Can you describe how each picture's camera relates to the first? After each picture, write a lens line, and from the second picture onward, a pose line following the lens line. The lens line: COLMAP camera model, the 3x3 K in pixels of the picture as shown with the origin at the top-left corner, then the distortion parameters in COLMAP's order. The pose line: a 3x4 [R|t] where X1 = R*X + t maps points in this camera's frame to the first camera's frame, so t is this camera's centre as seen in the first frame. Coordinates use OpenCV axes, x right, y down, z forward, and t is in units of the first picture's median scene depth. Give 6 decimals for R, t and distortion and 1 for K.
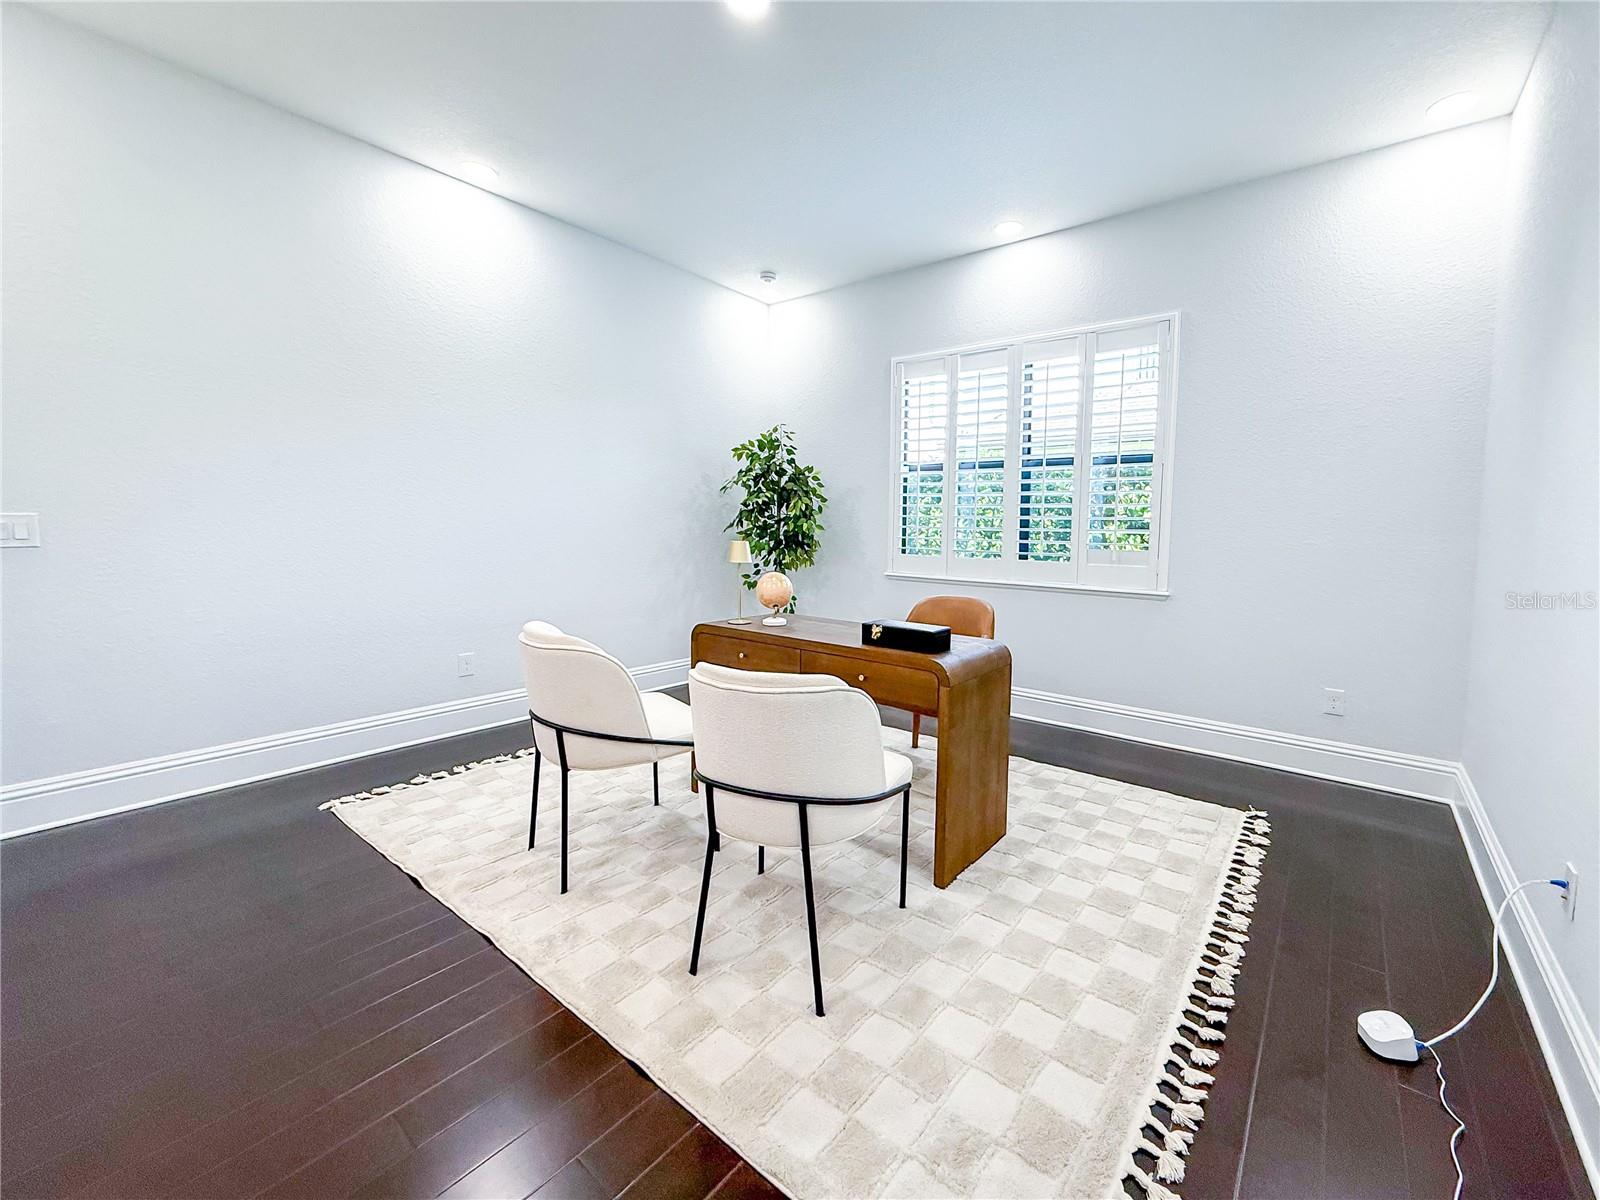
lens RADIAL K [[656.3, 0, 807.8], [0, 656.3, 582.6], [0, 0, 1]] dist [-0.001041, 0.000457]
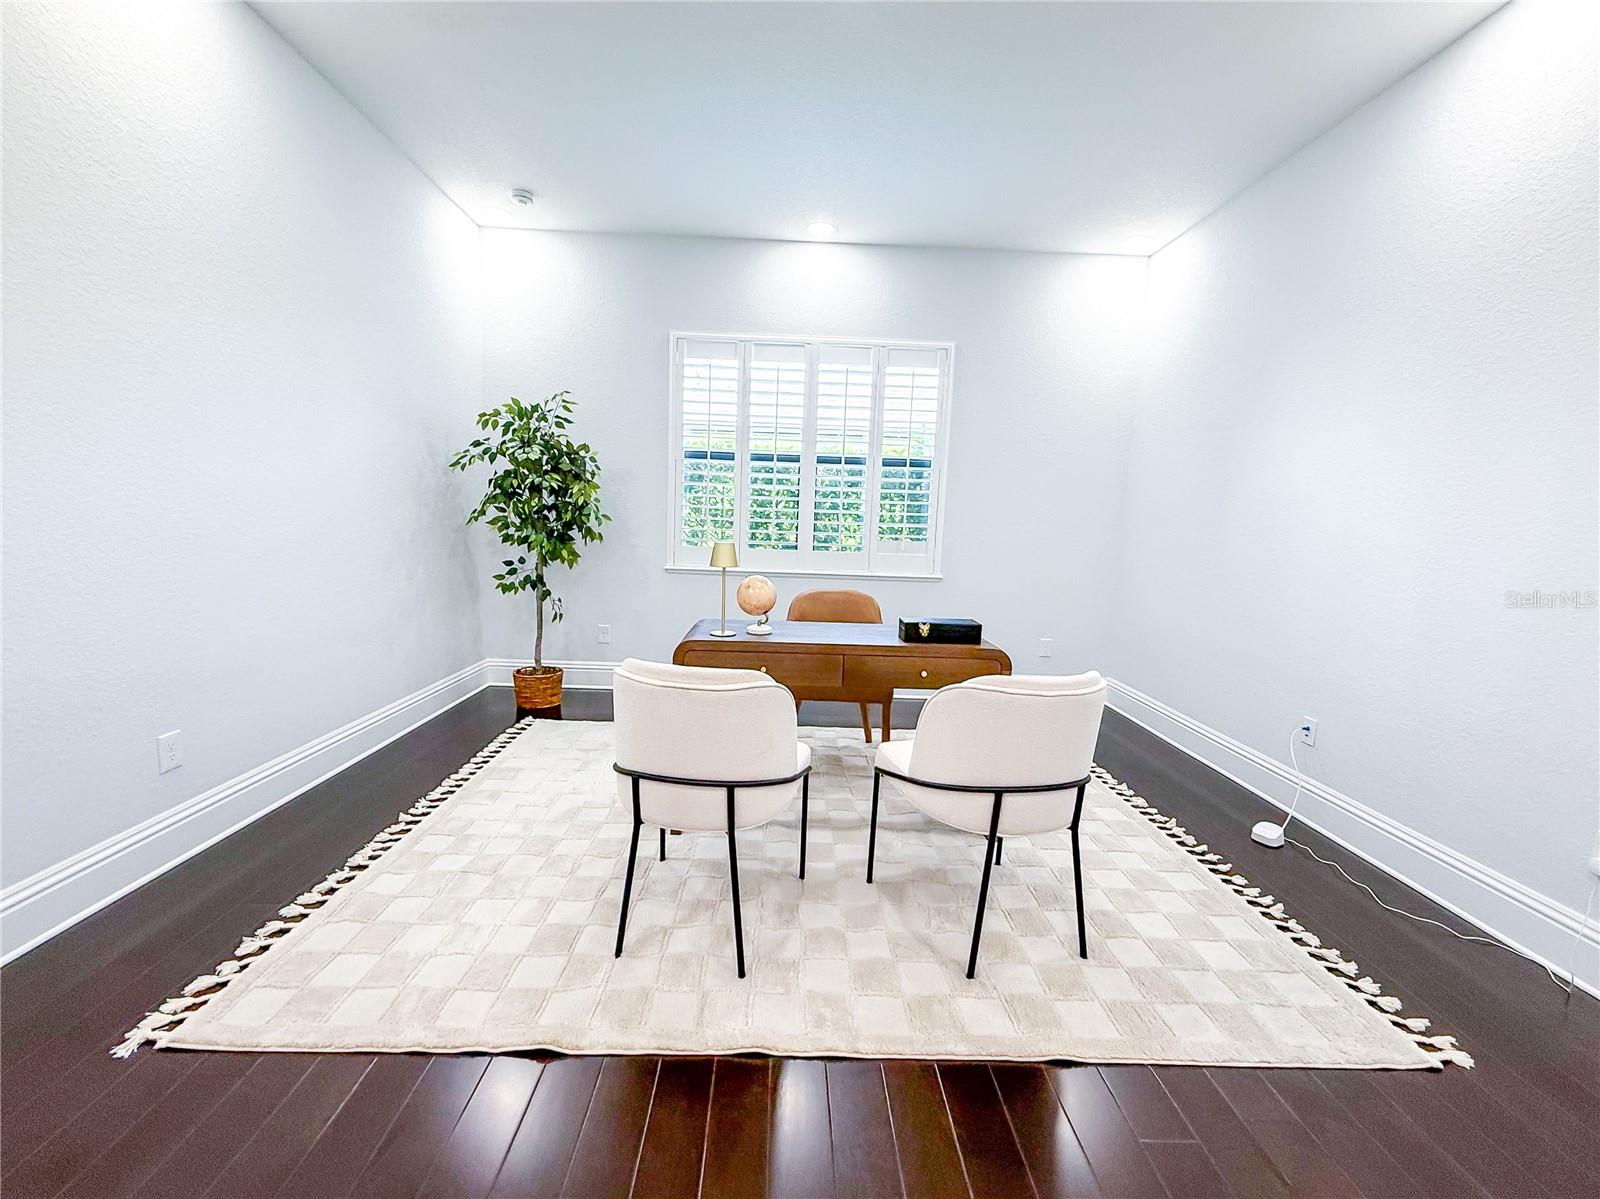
lens RADIAL K [[680.6, 0, 794.2], [0, 680.6, 615.8], [0, 0, 1]] dist [-0.001248, -0.000365]
pose [[0.778084, -0.083694, 0.622559, -0.444436], [0.036103, 0.995404, 0.088695, -0.031056], [-0.627121, -0.046536, 0.777530, 0.167140]]
